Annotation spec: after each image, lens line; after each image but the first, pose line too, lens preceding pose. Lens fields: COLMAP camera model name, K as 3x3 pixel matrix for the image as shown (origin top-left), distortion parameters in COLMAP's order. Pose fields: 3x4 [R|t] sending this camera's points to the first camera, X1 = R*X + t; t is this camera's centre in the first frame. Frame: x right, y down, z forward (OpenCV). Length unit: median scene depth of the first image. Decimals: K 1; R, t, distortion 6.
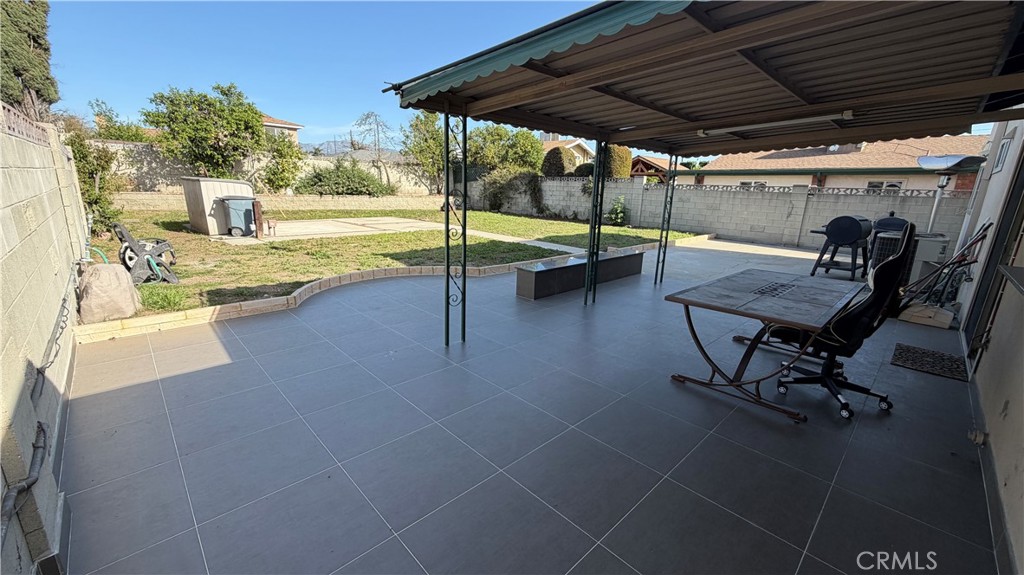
lens RADIAL K [[400.9, 0, 512.0], [0, 400.9, 287.5], [0, 0, 1]] dist [-0.001270, -0.000289]
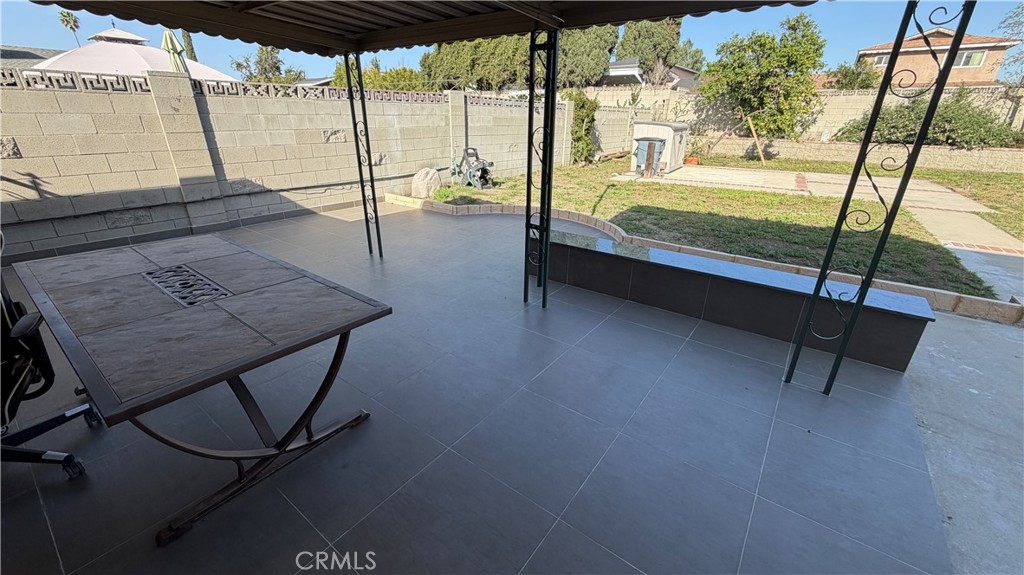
lens RADIAL K [[408.5, 0, 510.1], [0, 408.5, 288.3], [0, 0, 1]] dist [0.001432, 0.000110]
pose [[0.163261, 0.351240, -0.921942, 0.271444], [-0.247905, 0.919102, 0.306258, -0.061117], [0.954929, 0.178554, 0.237127, 0.276231]]
